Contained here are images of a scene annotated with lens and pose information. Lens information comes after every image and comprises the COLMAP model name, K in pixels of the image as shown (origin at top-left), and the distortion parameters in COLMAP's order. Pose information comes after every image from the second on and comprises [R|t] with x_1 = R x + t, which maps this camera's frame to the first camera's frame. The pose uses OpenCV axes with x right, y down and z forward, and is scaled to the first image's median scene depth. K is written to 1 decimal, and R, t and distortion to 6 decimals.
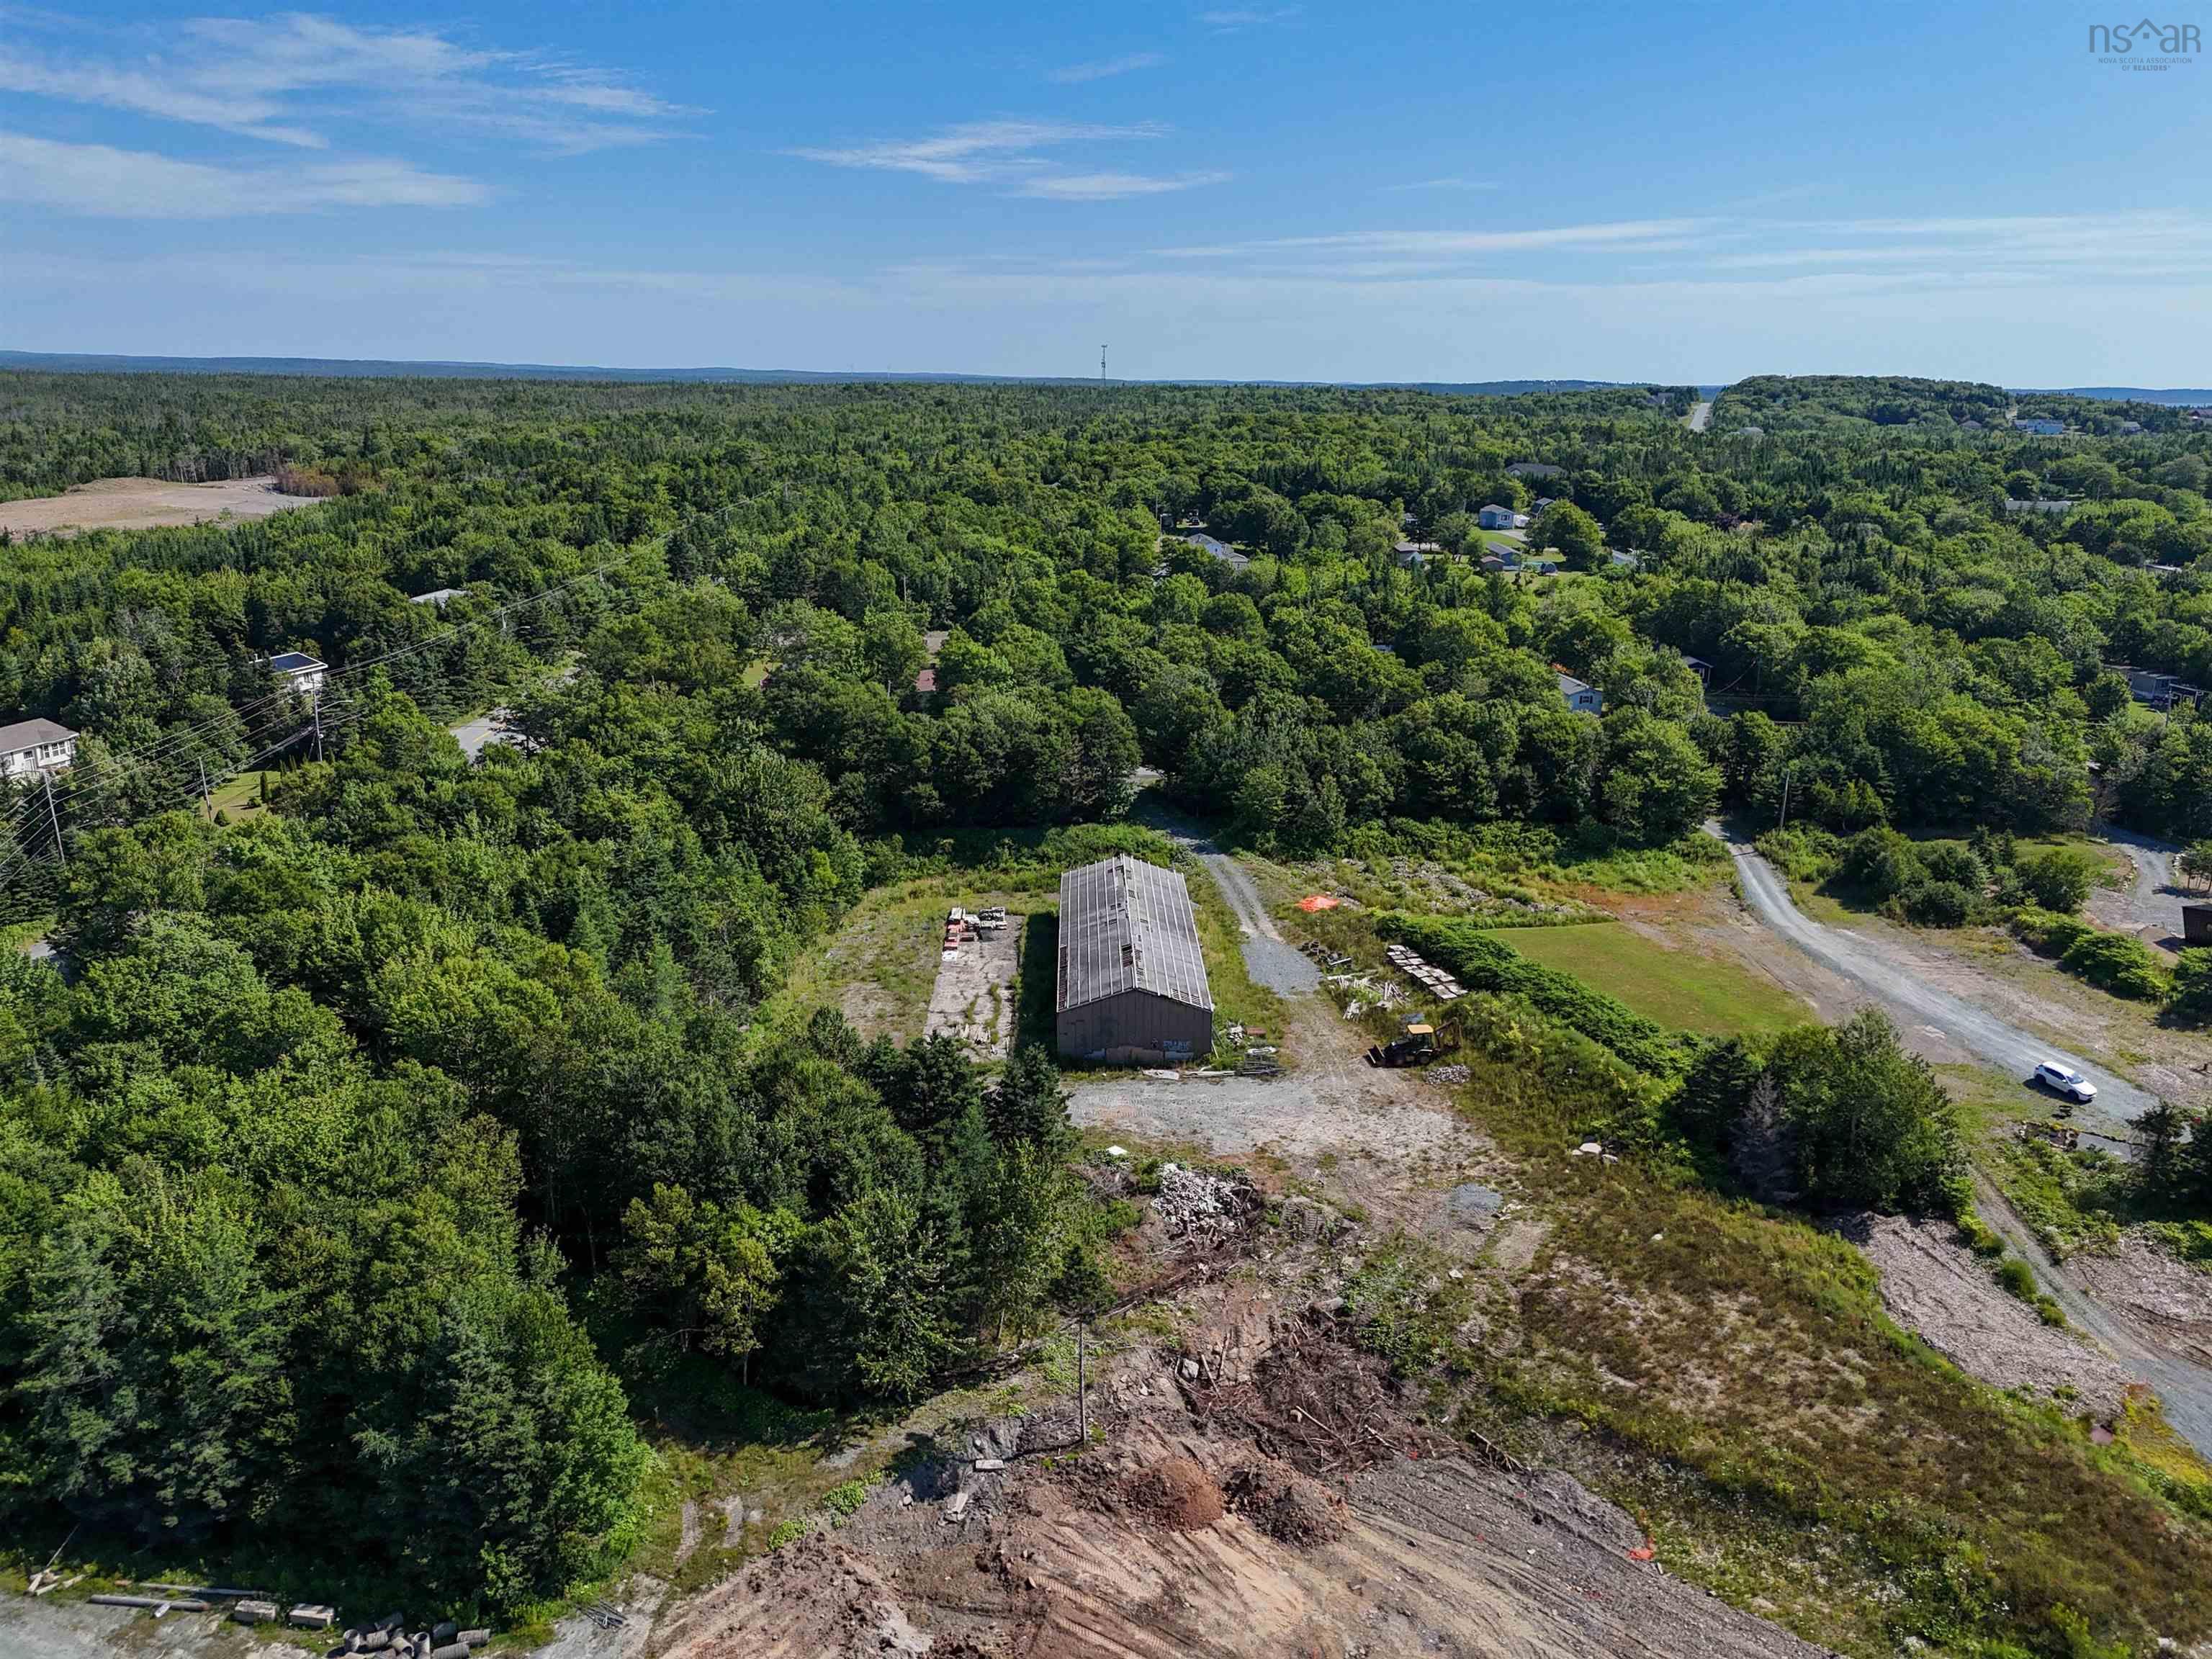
lens RADIAL K [[1620.8, 0, 1105.9], [0, 1620.8, 830.7], [0, 0, 1]] dist [0.063911, -0.051670]
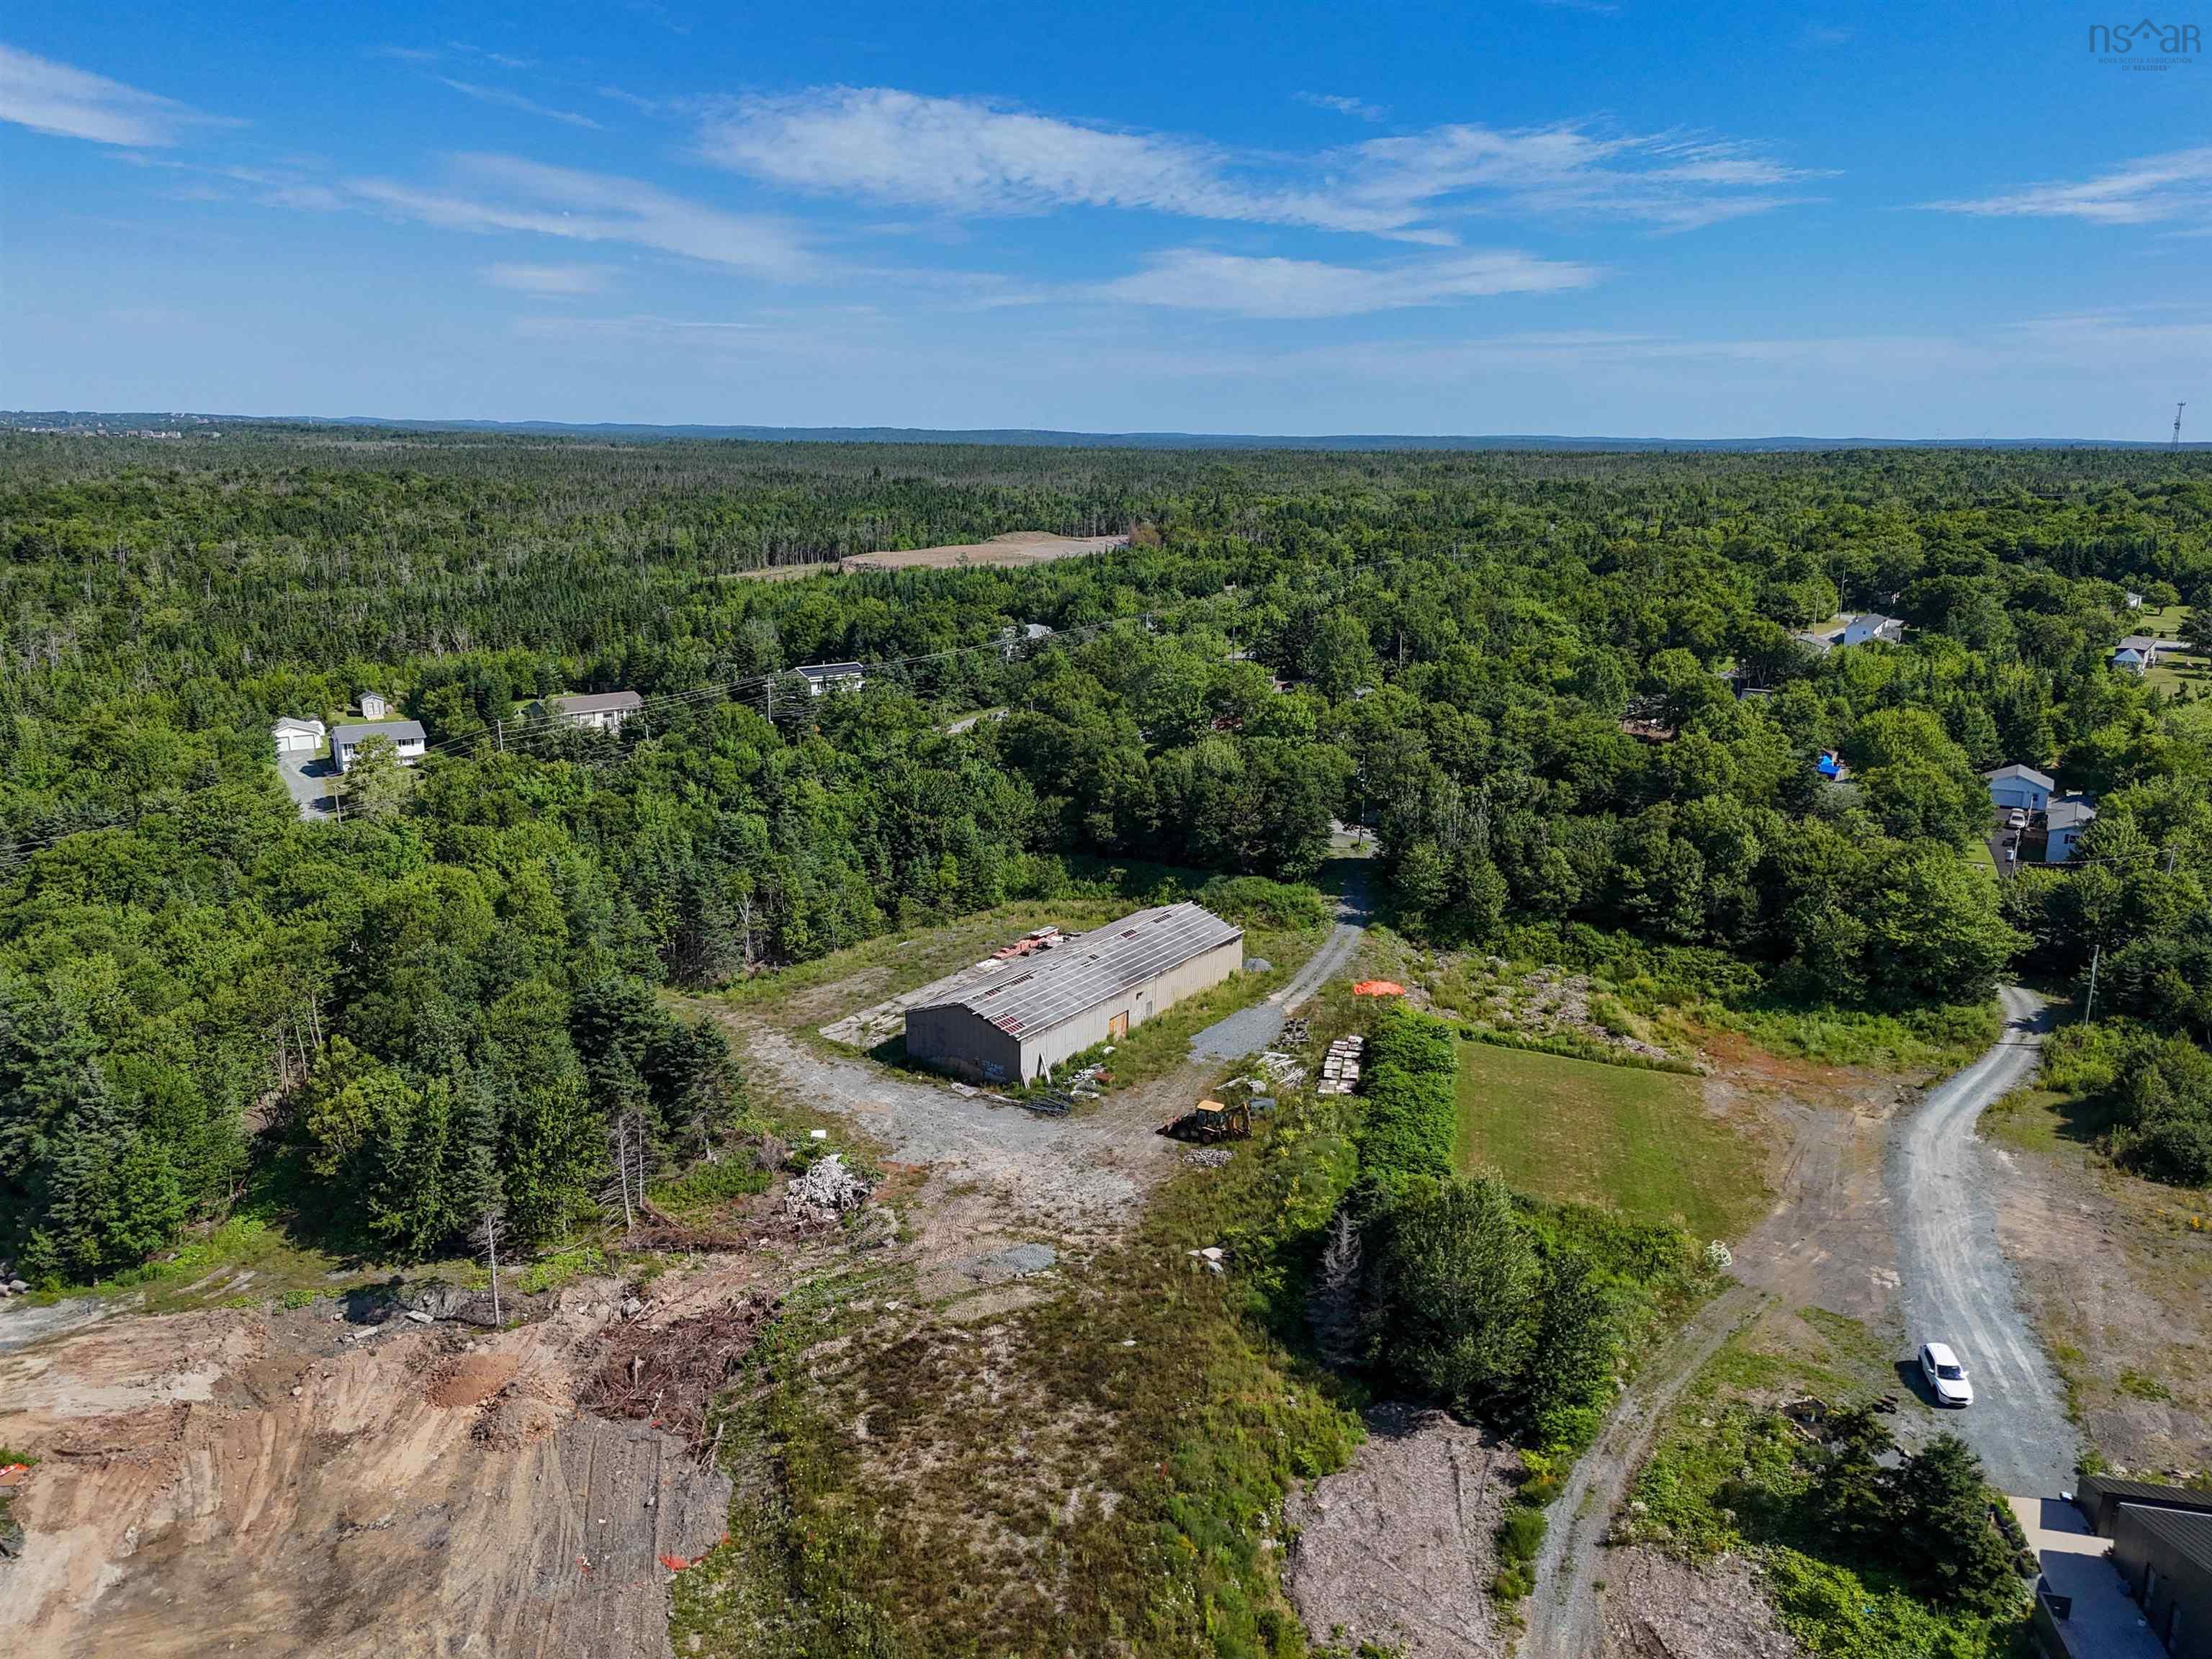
lens RADIAL K [[1620.8, 0, 1109.0], [0, 1620.8, 828.5], [0, 0, 1]] dist [0.063911, -0.051670]
pose [[0.820908, 0.130404, -0.555972, 0.570049], [-0.153606, 0.988120, 0.004961, -0.030026], [0.550014, 0.081328, 0.831186, 0.144214]]
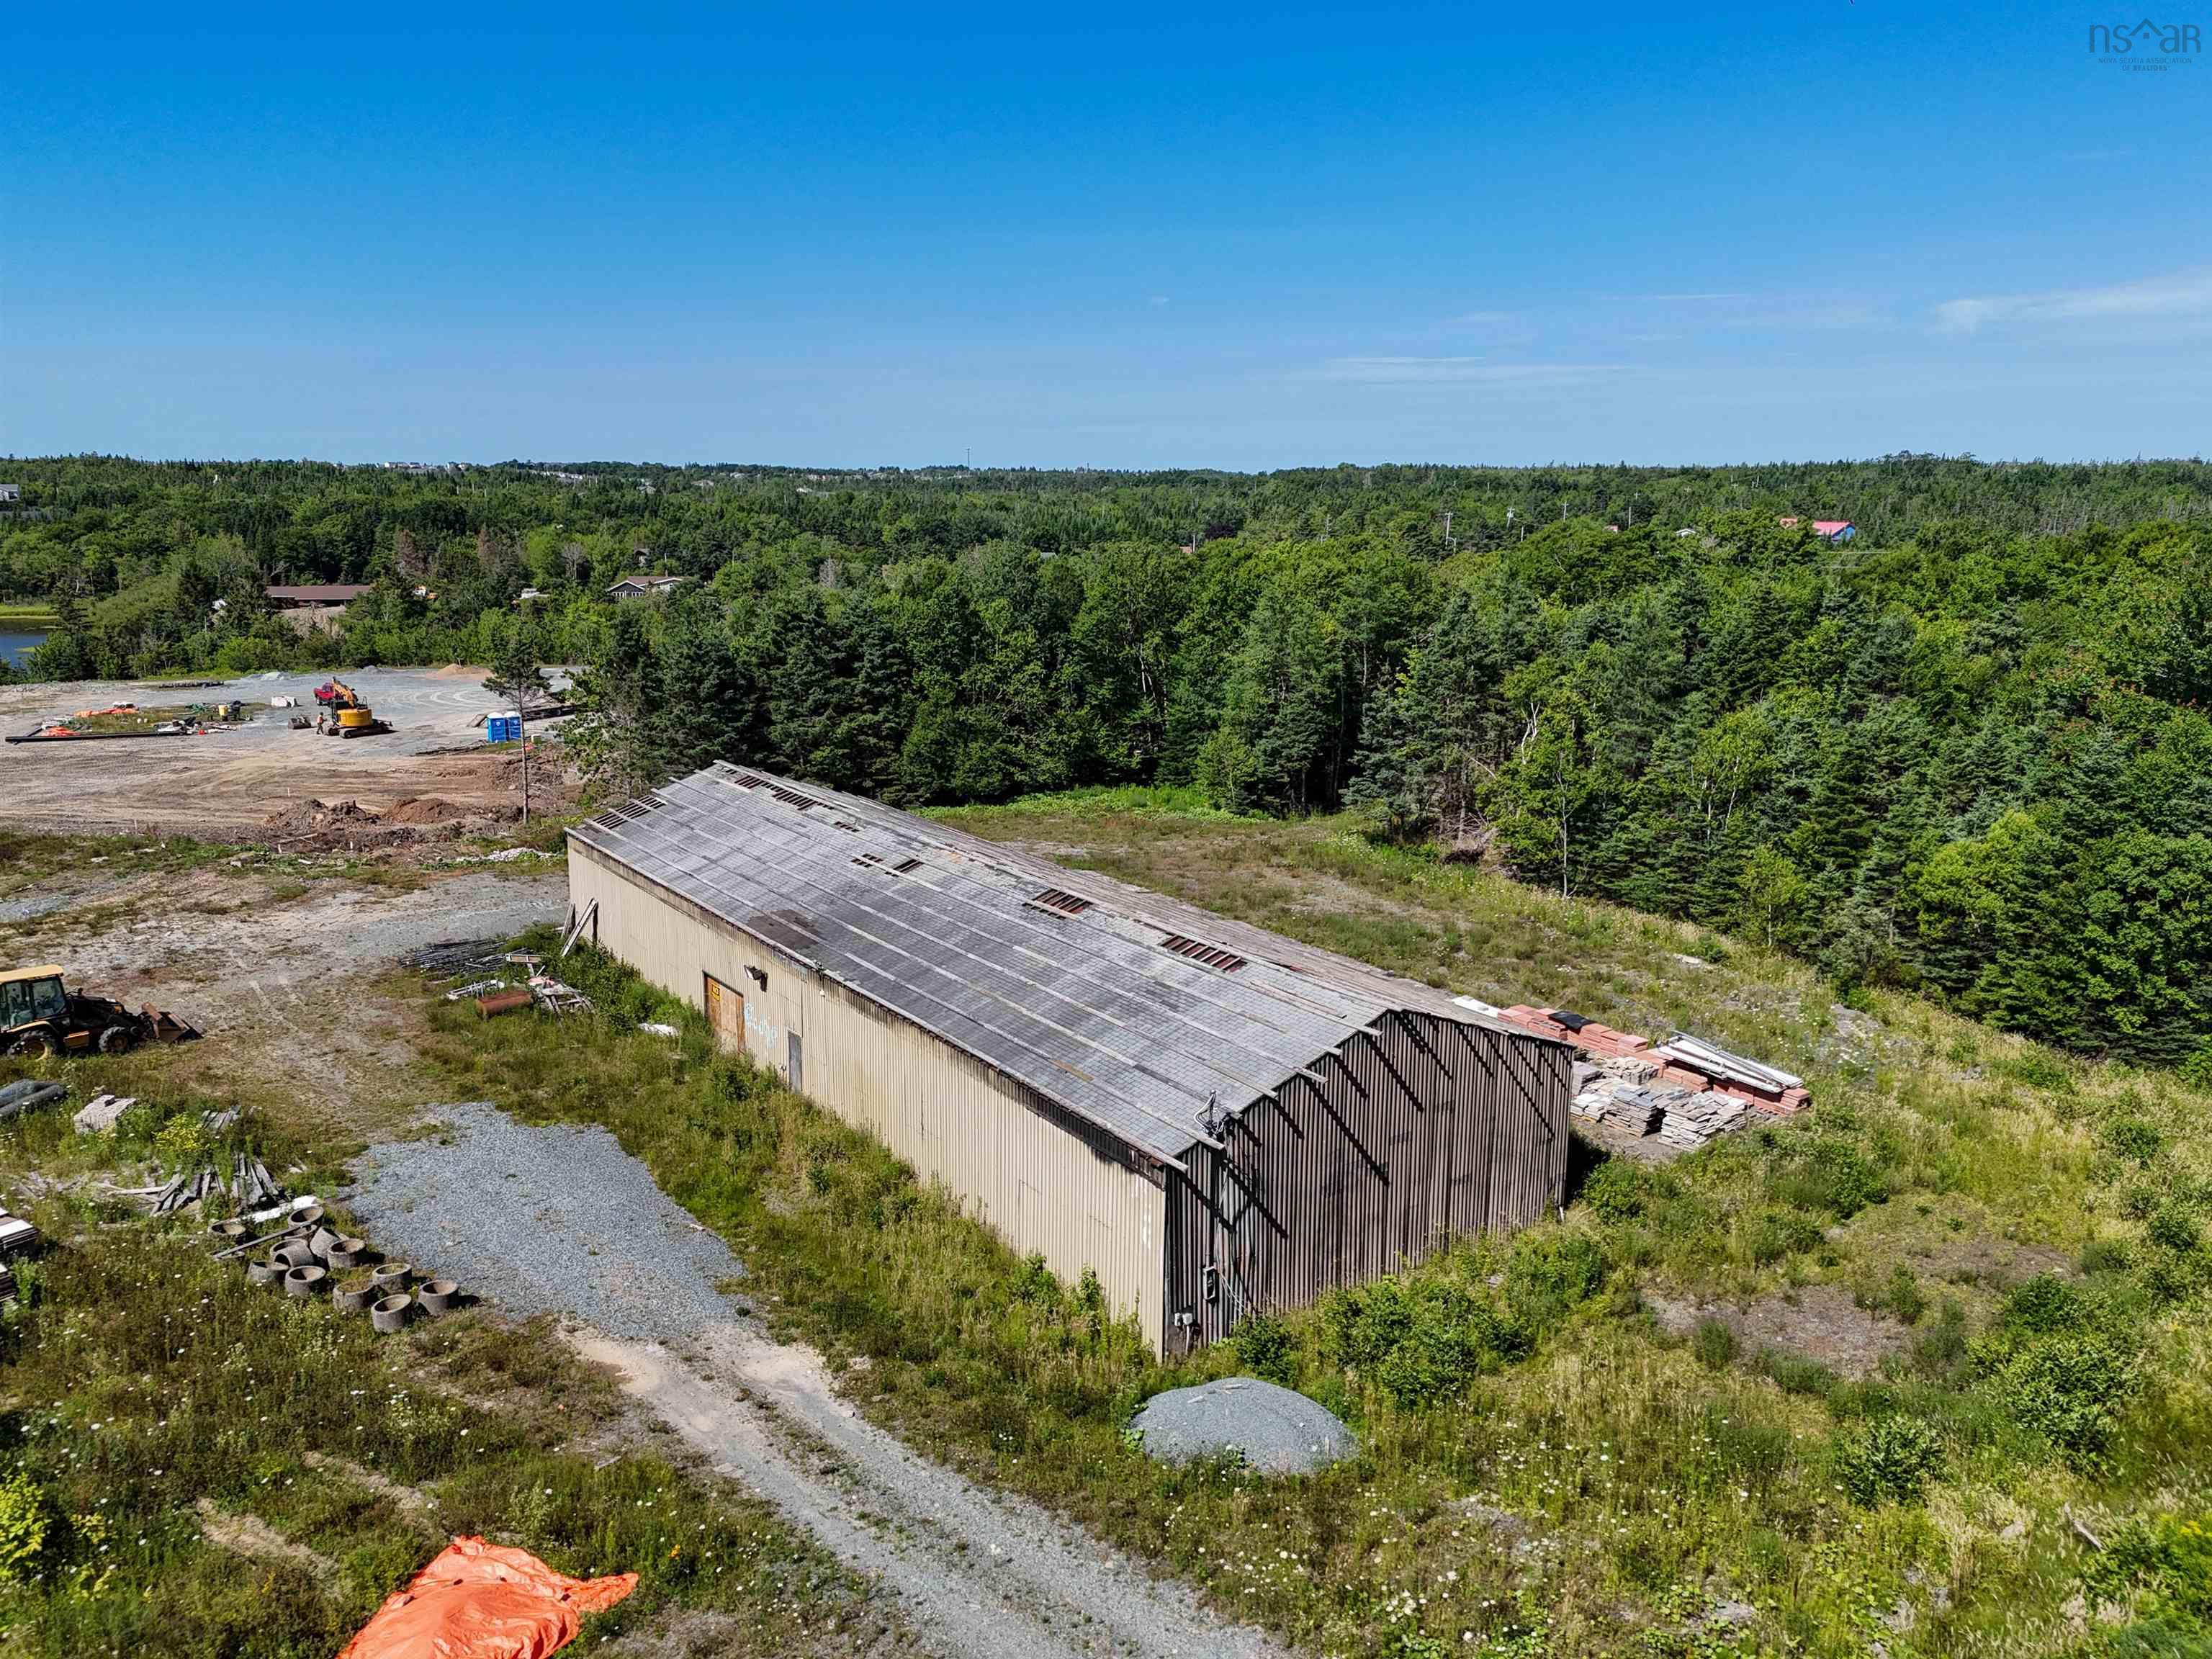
lens RADIAL K [[1620.8, 0, 1112.7], [0, 1620.8, 807.7], [0, 0, 1]] dist [0.063911, -0.051670]
pose [[-0.819852, 0.093902, -0.564823, 0.174553], [-0.169636, 0.902338, 0.396244, -0.095605], [0.546870, 0.420676, -0.723855, 1.226502]]
